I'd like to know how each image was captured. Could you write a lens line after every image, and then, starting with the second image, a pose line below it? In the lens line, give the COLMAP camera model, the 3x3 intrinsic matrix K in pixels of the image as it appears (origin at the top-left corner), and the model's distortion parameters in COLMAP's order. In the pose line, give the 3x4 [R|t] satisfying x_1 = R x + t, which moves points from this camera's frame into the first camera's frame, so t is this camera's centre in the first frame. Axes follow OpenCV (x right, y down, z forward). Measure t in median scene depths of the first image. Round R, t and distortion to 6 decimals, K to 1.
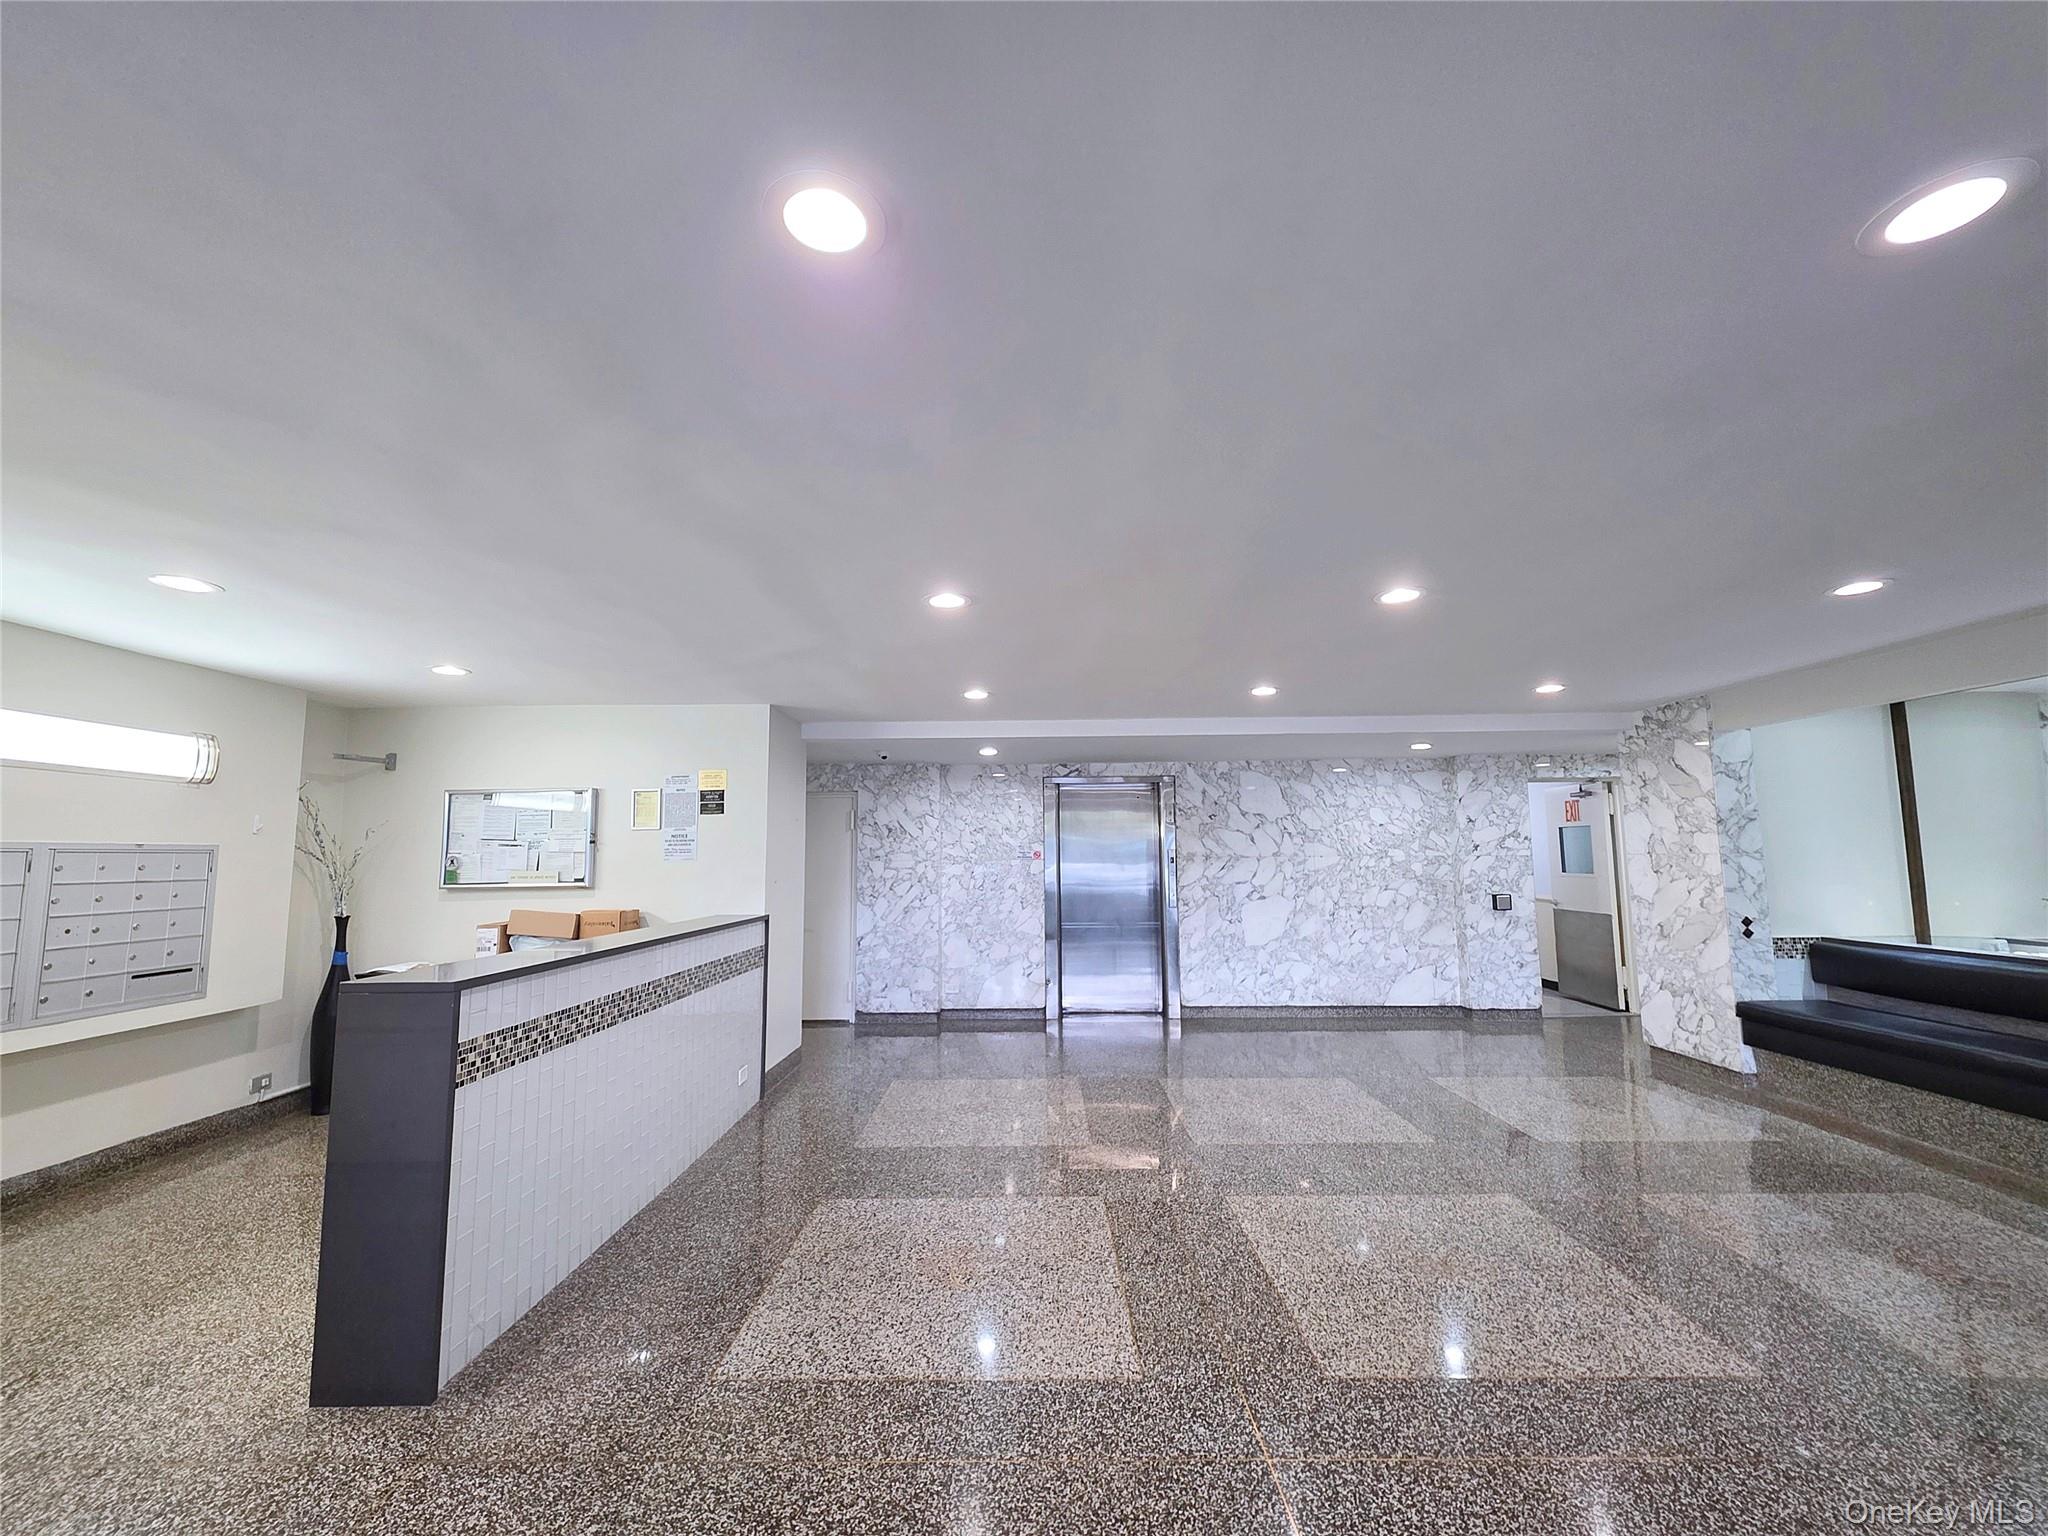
lens RADIAL K [[815.6, 0, 1027.3], [0, 815.6, 772.3], [0, 0, 1]] dist [0.004513, -0.000080]
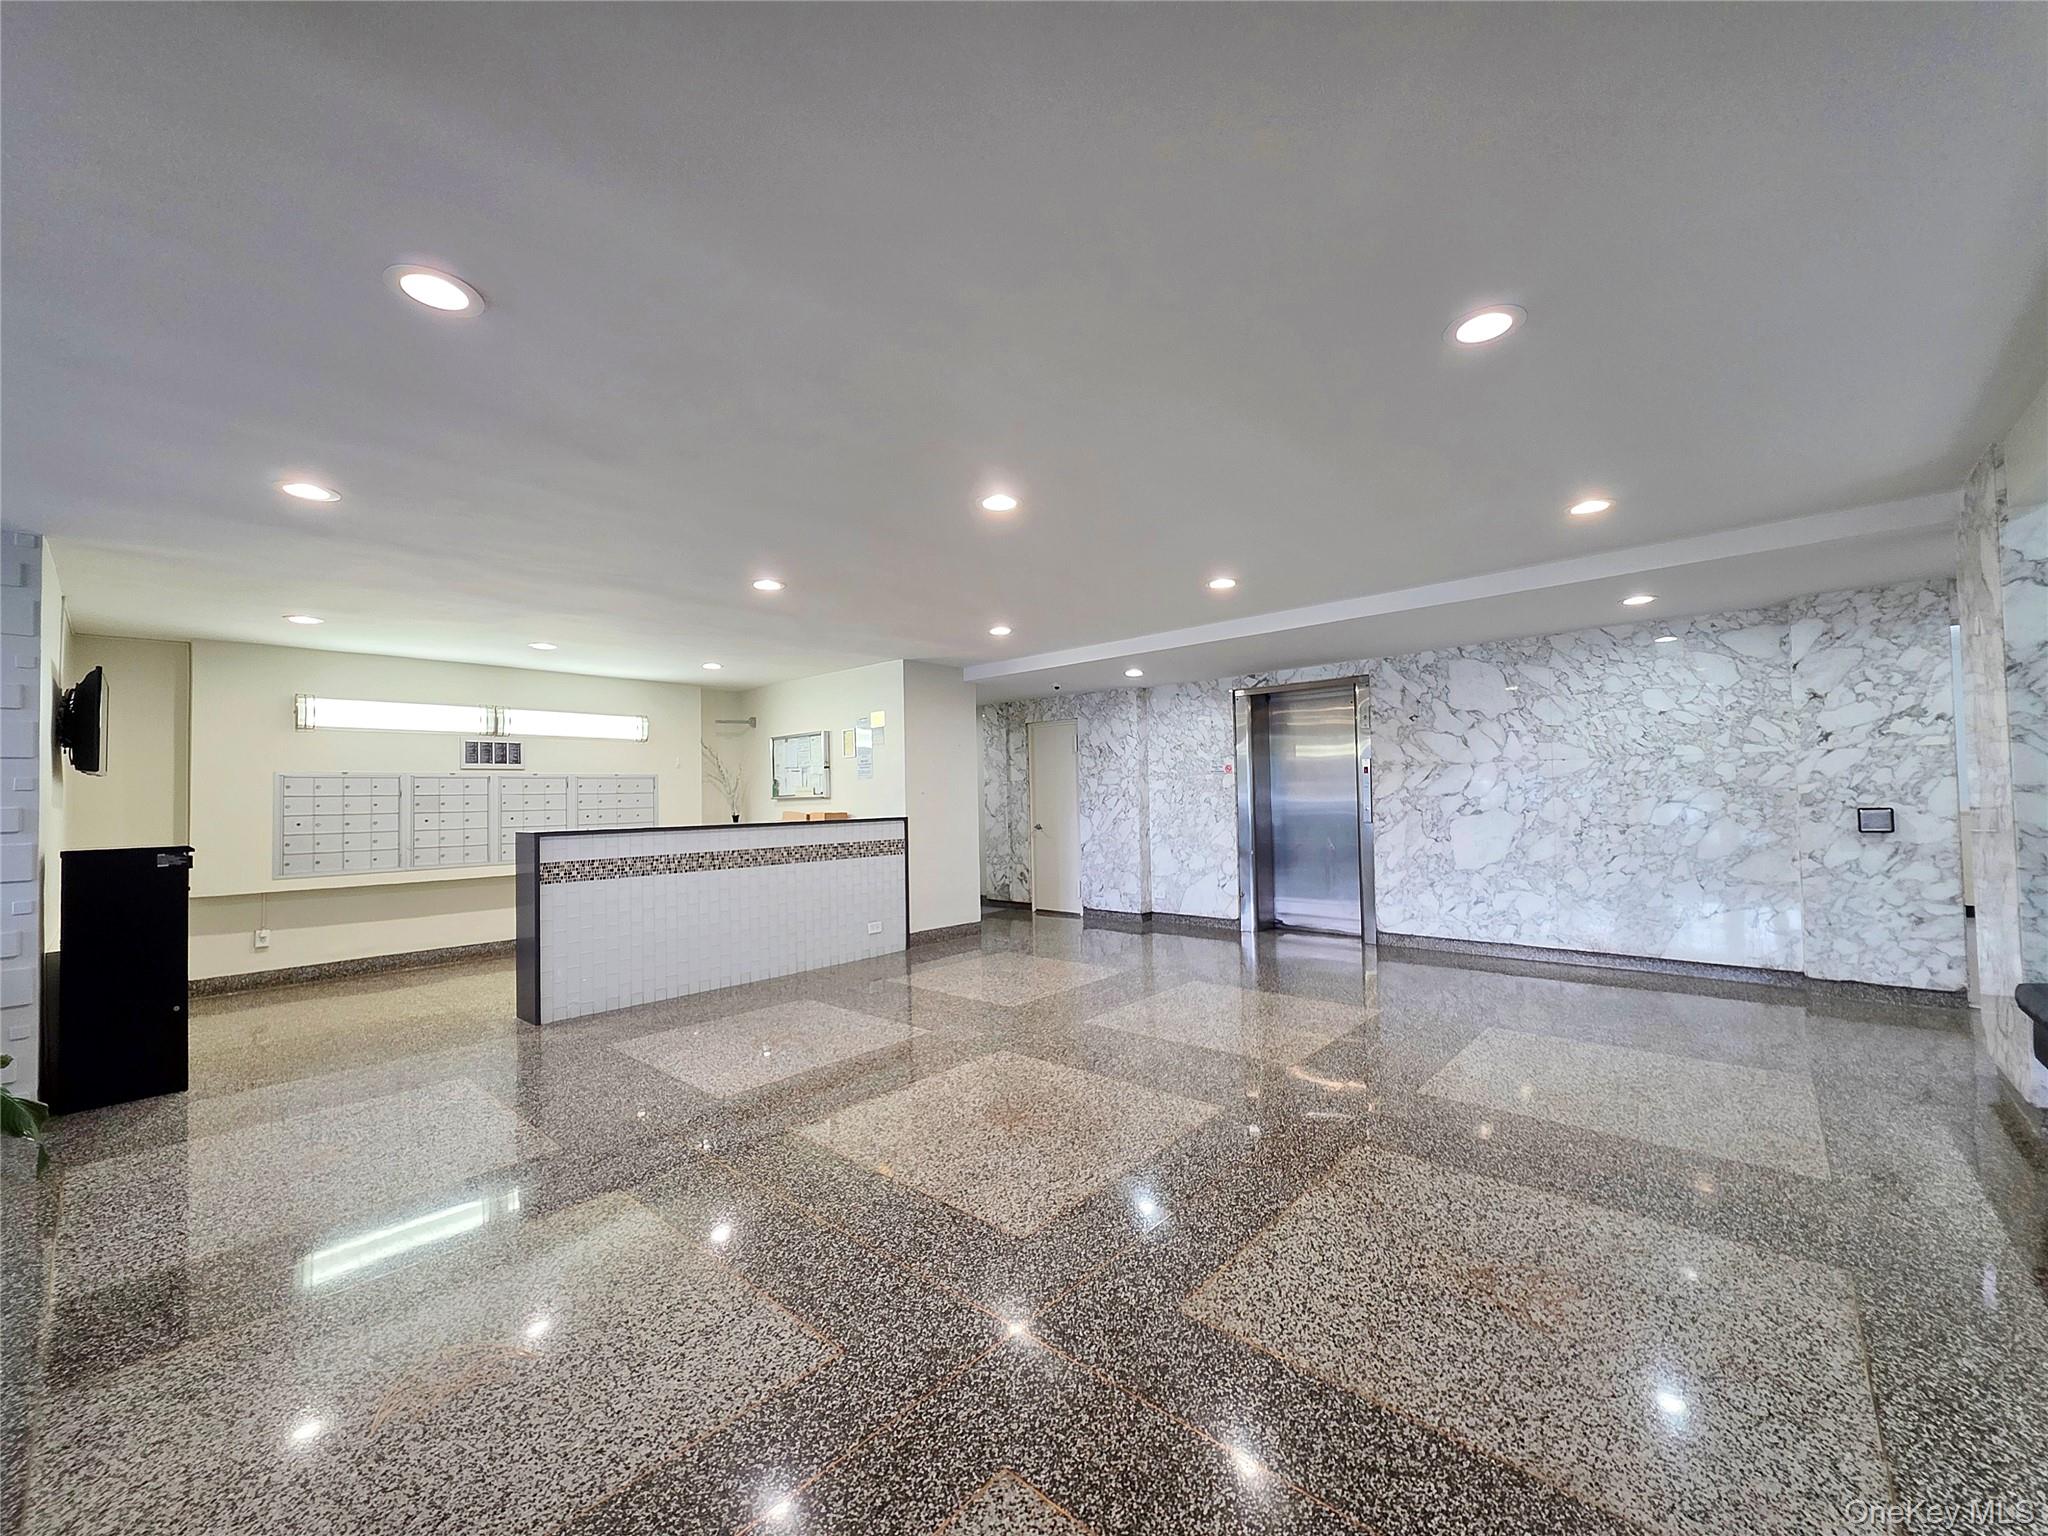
lens RADIAL K [[815.6, 0, 1027.3], [0, 815.6, 772.3], [0, 0, 1]] dist [0.004513, -0.000080]
pose [[0.750016, -0.027350, -0.660854, 0.502255], [0.084064, 0.994984, 0.054227, 0.031494], [0.656056, -0.096225, 0.748553, 0.092013]]
